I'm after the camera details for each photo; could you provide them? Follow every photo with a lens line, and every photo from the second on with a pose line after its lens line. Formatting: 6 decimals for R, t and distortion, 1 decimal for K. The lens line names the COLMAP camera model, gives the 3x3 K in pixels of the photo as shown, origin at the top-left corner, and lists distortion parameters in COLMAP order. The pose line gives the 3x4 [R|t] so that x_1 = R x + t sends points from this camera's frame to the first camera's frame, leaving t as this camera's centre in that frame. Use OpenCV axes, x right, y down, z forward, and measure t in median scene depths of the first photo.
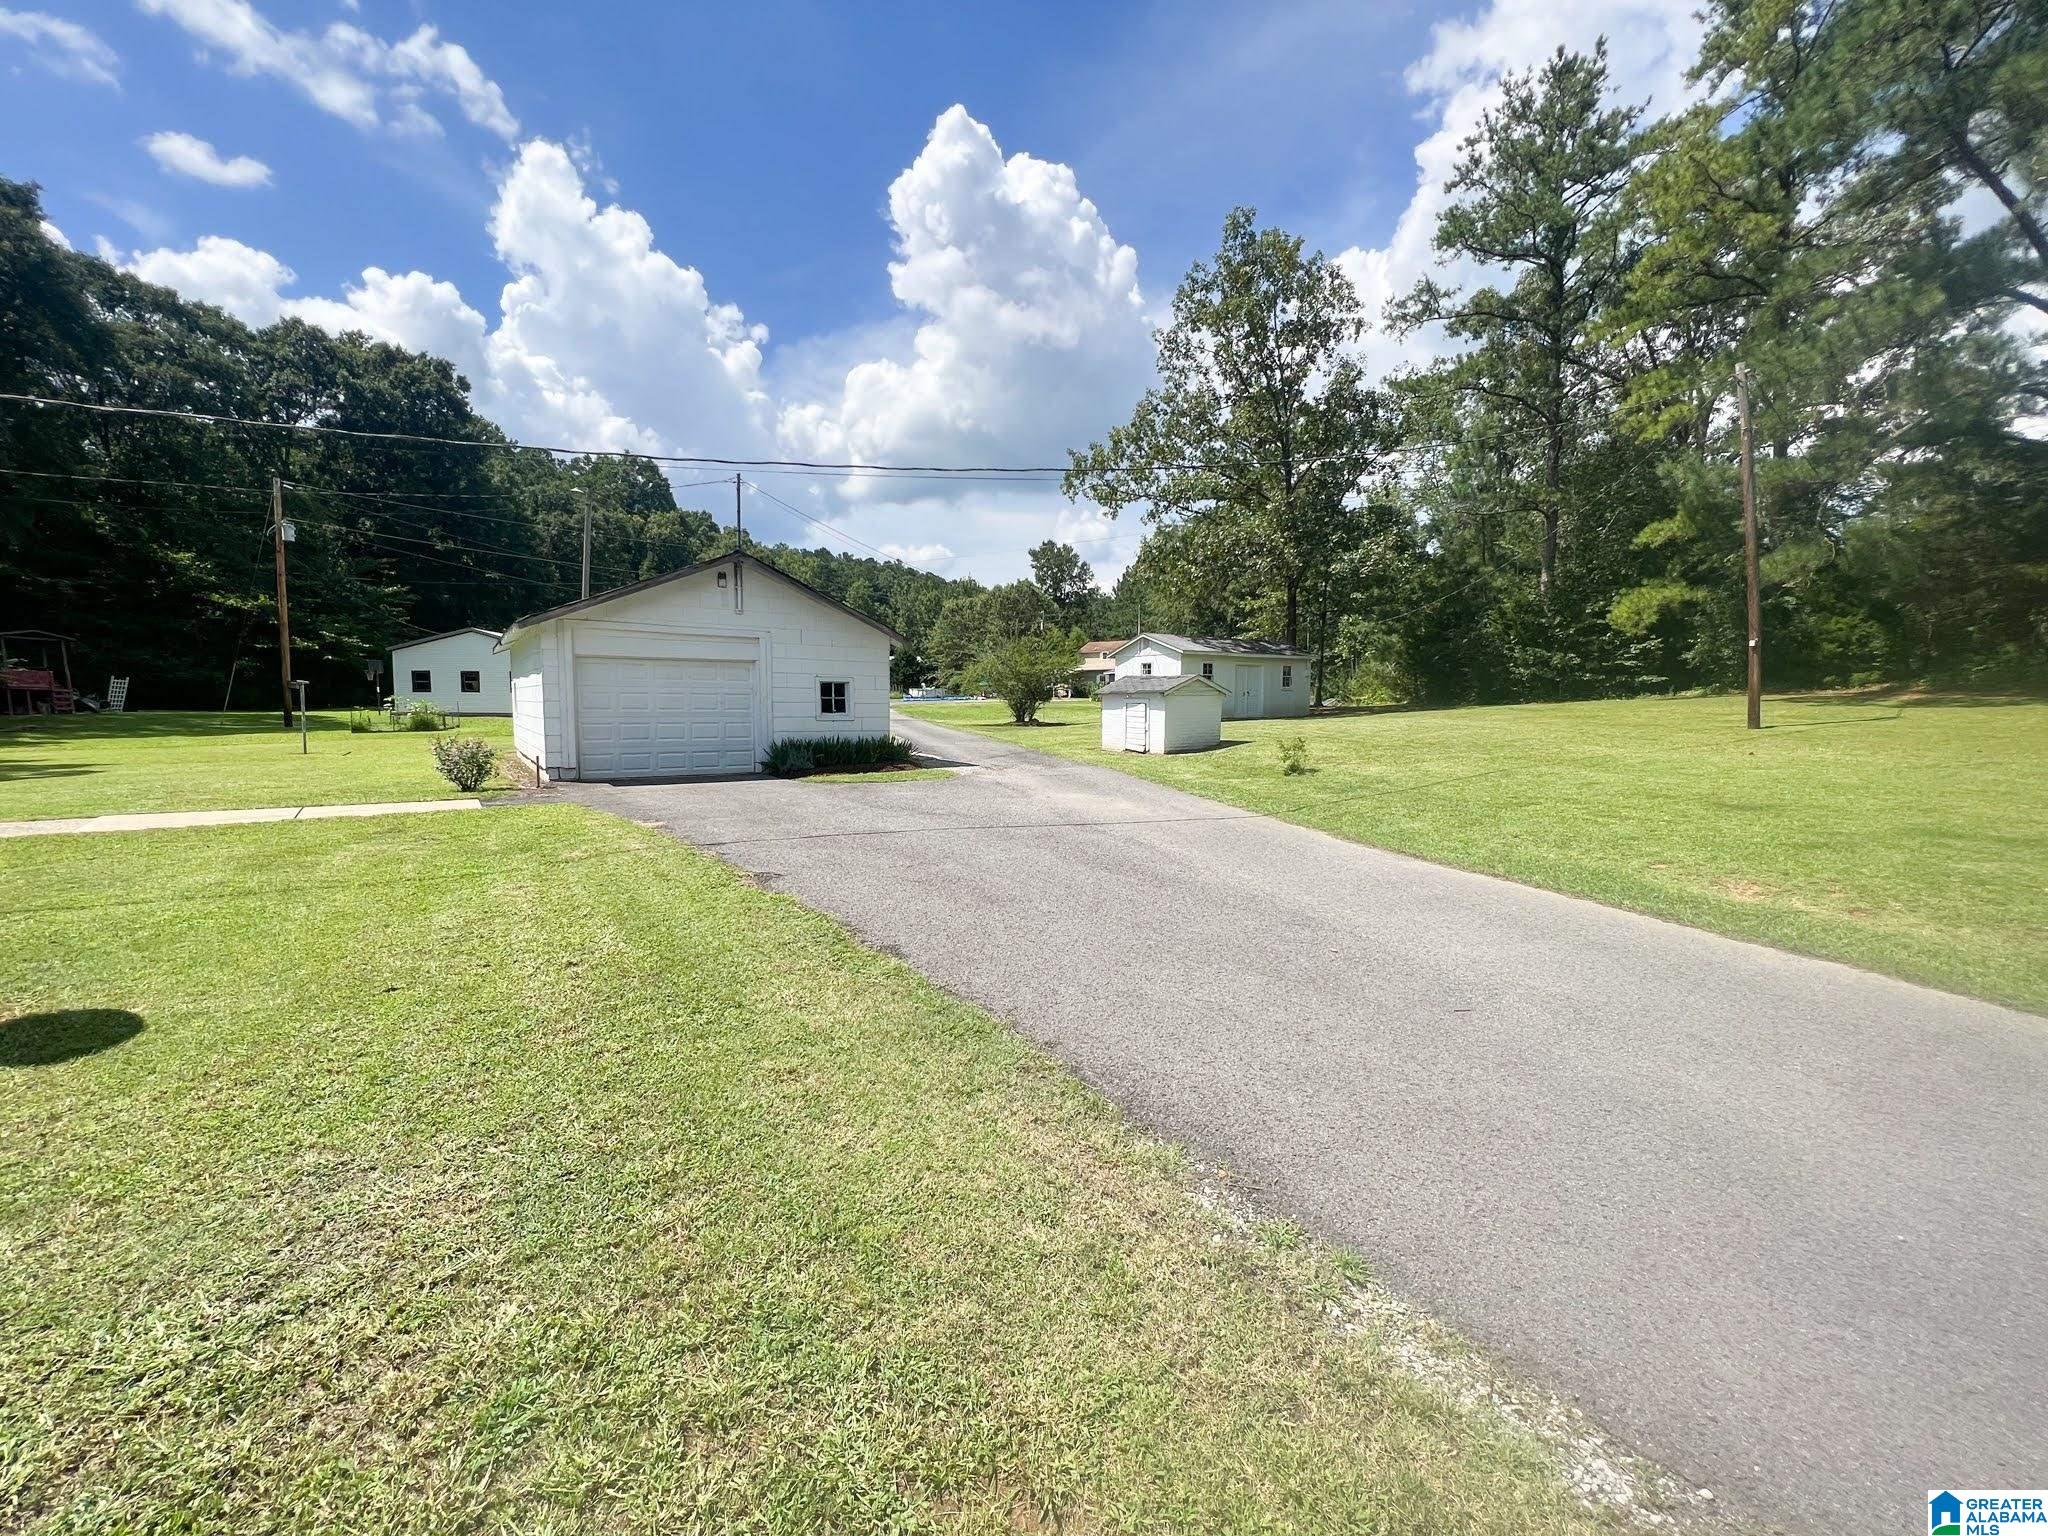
lens RADIAL K [[820.5, 0, 1028.3], [0, 820.5, 770.8], [0, 0, 1]] dist [-0.000860, 0.000623]
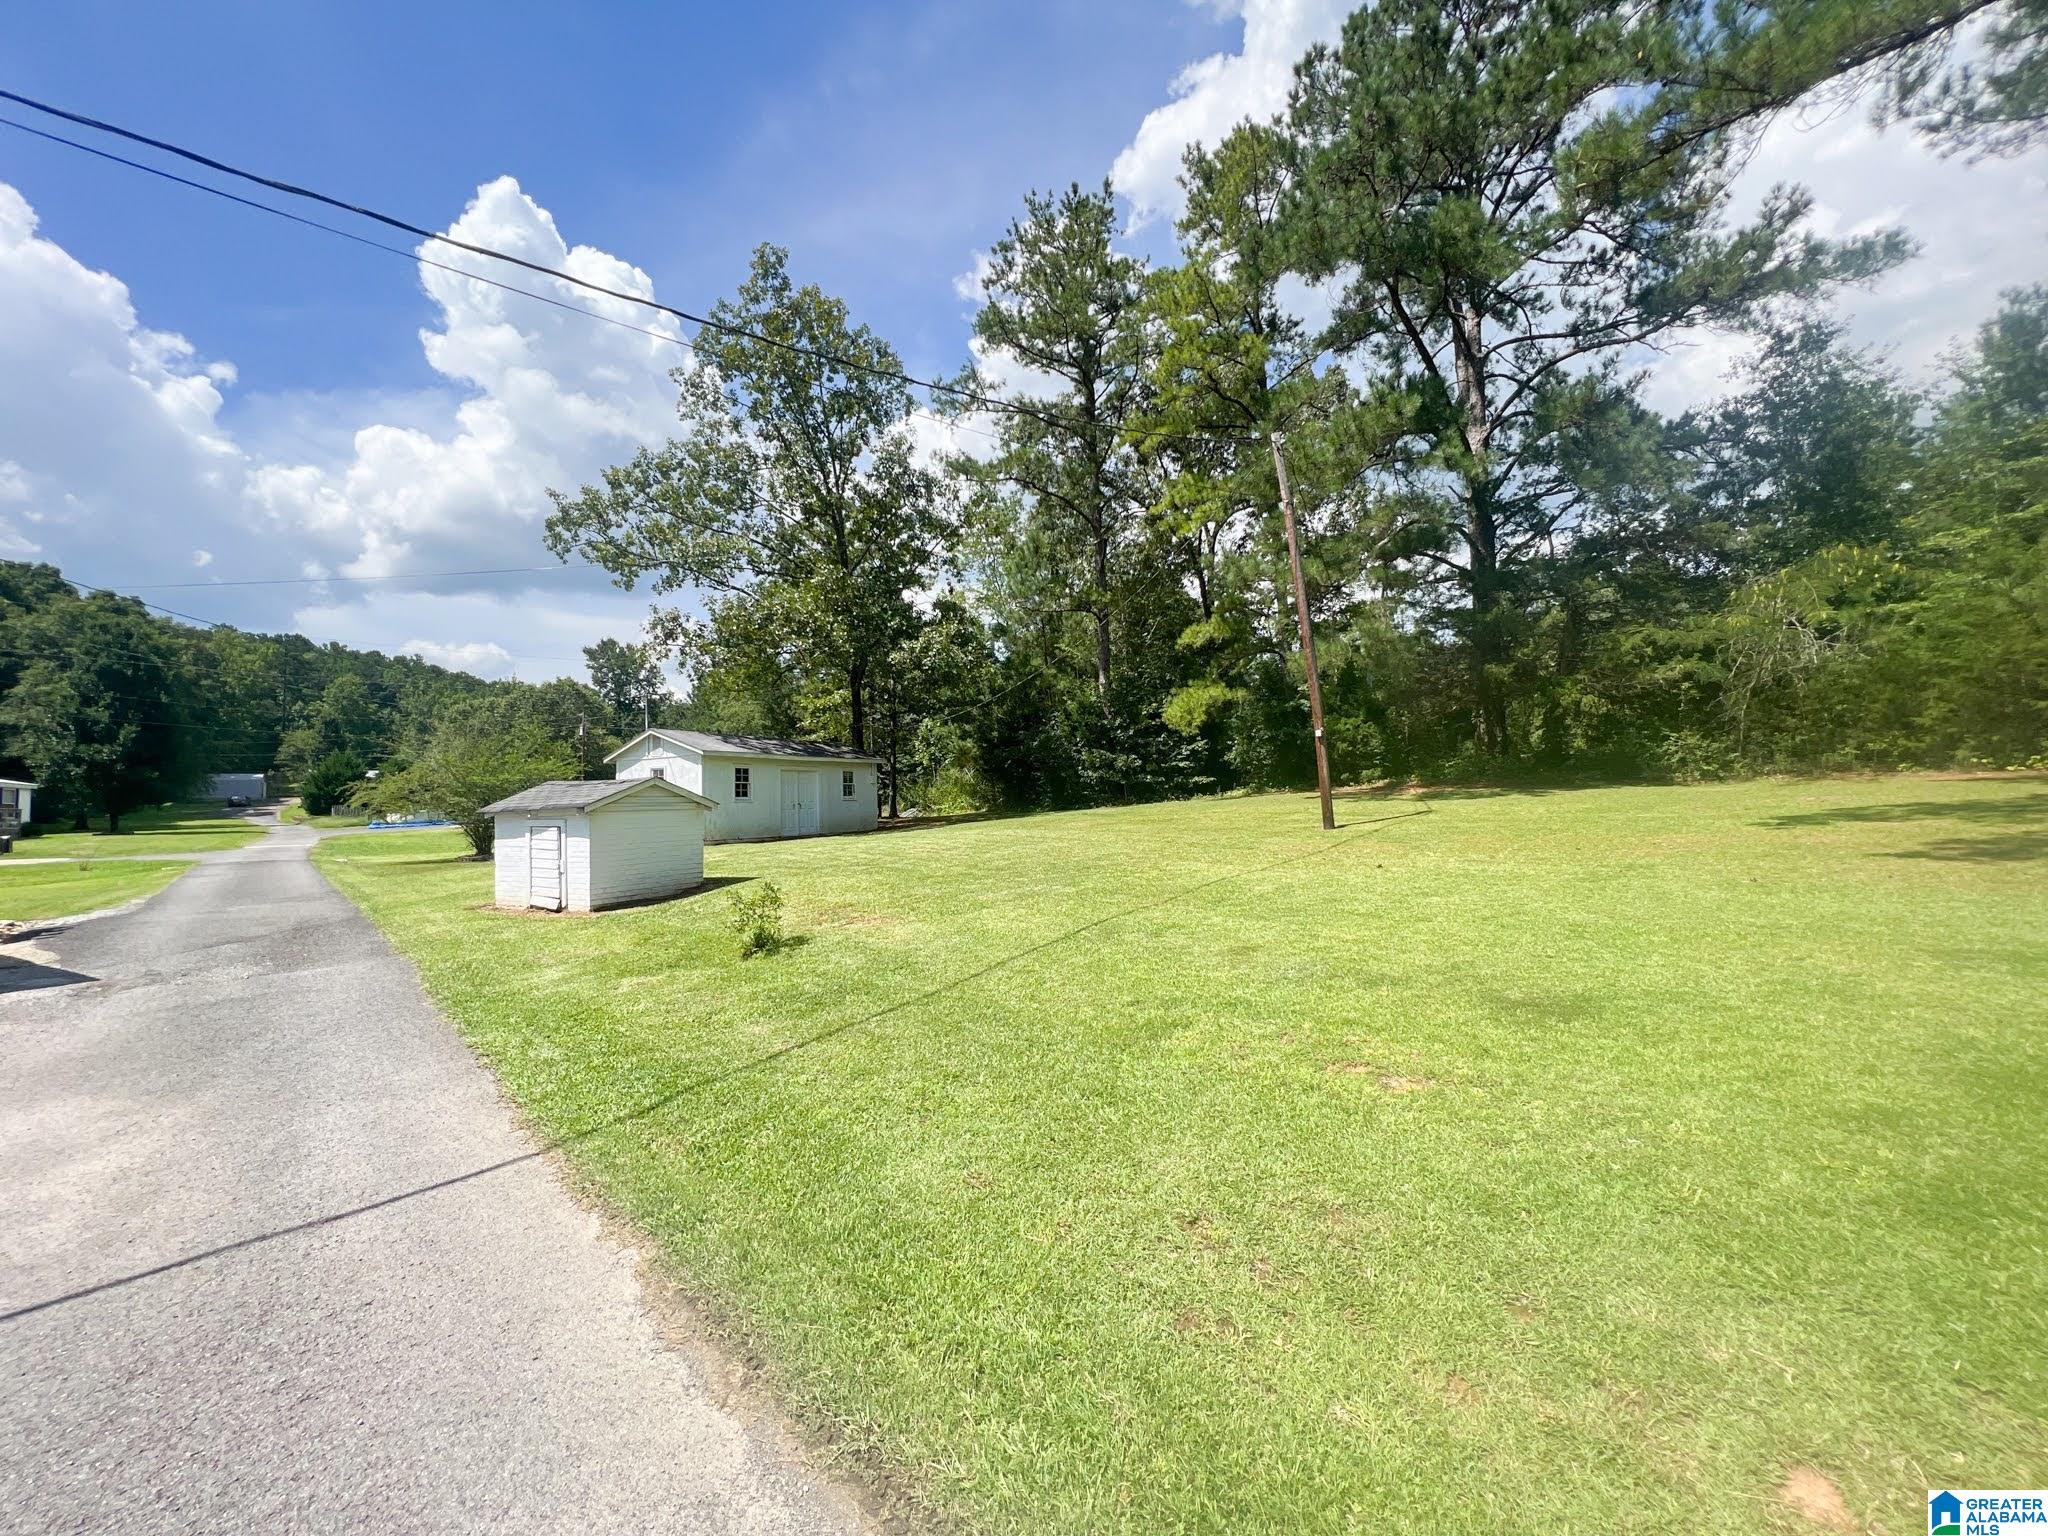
lens RADIAL K [[820.5, 0, 1028.3], [0, 820.5, 770.8], [0, 0, 1]] dist [-0.000860, 0.000623]
pose [[0.890529, -0.008732, 0.454843, 0.101243], [0.070994, 0.990234, -0.119988, -0.015658], [-0.449353, 0.139143, 0.882452, 0.185596]]
